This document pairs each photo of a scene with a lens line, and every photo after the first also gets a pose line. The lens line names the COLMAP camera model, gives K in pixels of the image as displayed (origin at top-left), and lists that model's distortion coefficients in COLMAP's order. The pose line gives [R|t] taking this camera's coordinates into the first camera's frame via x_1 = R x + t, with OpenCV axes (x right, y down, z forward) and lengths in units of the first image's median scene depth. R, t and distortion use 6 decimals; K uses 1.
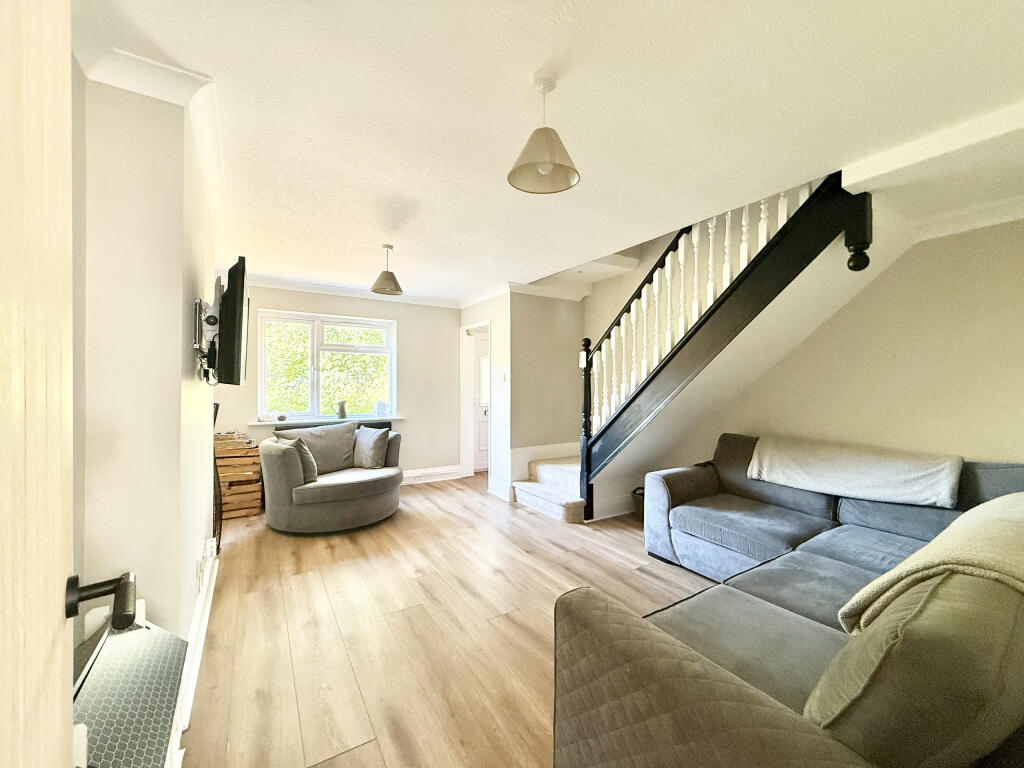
lens RADIAL K [[408.9, 0, 509.9], [0, 408.9, 384.9], [0, 0, 1]] dist [-0.000075, -0.000092]
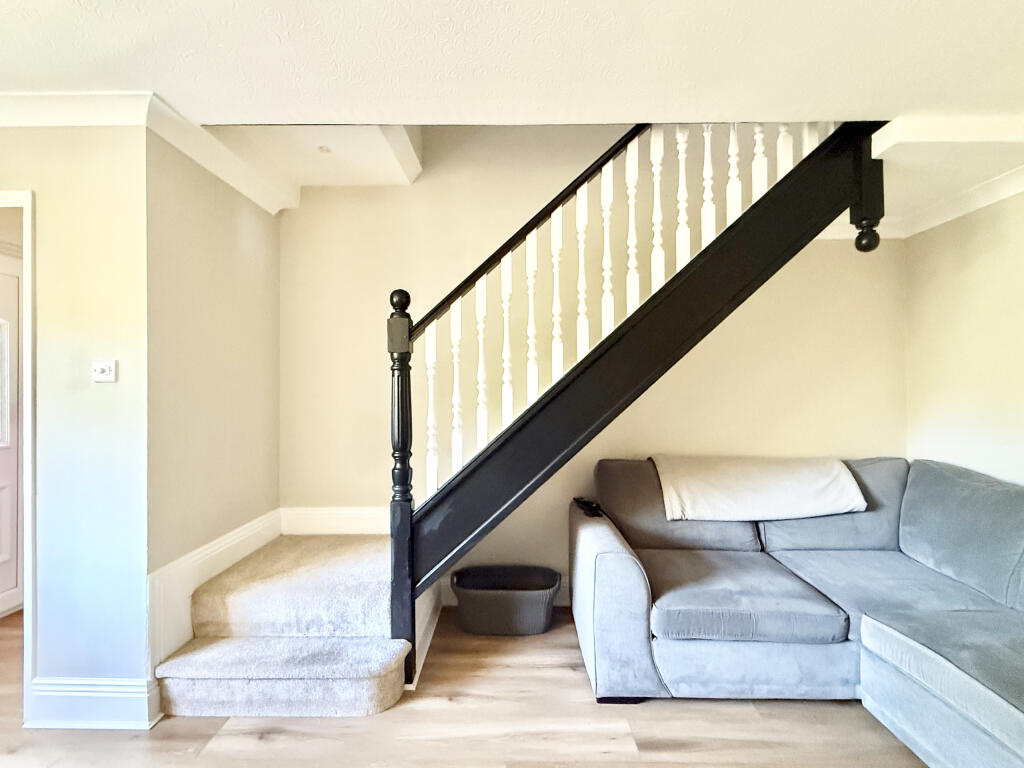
lens RADIAL K [[499.8, 0, 507.7], [0, 499.8, 388.4], [0, 0, 1]] dist [-0.001670, -0.000016]
pose [[0.539667, -0.004698, 0.841866, -0.290172], [0.008200, 0.999966, 0.000324, -0.001456], [-0.841839, 0.006729, 0.539687, 0.769088]]
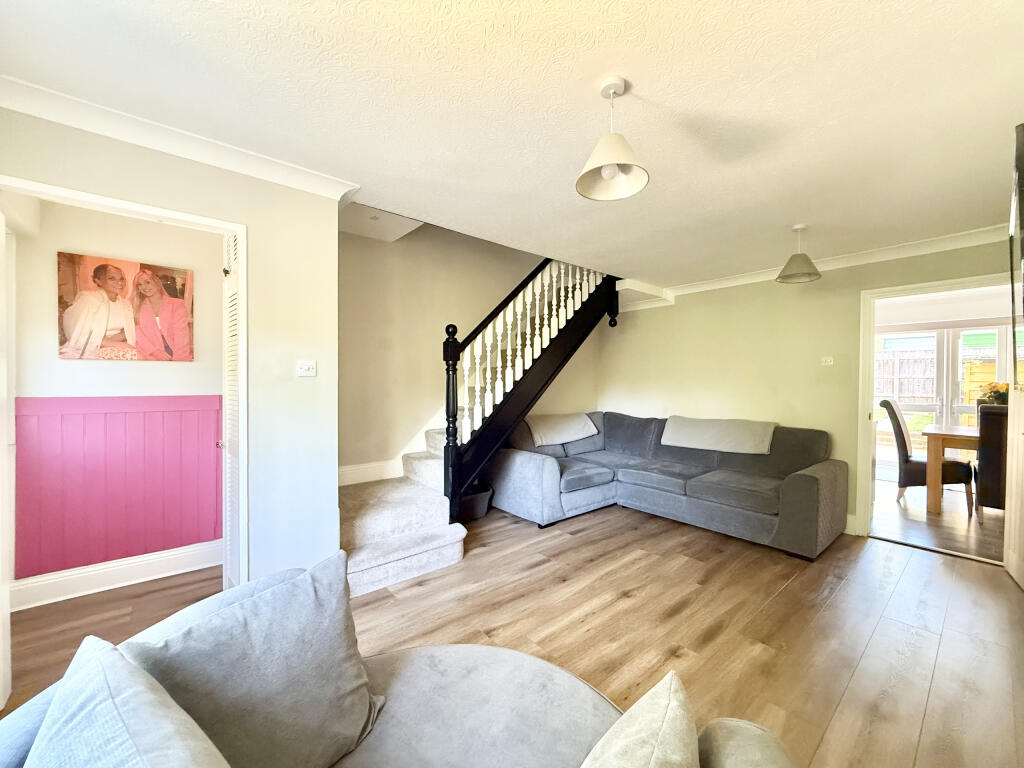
lens RADIAL K [[408.9, 0, 509.9], [0, 408.9, 384.9], [0, 0, 1]] dist [-0.000075, -0.000092]
pose [[-0.139005, -0.019189, 0.990106, -0.816772], [-0.003526, 0.999816, 0.018882, -0.014184], [-0.990285, -0.000866, -0.139047, 1.297010]]
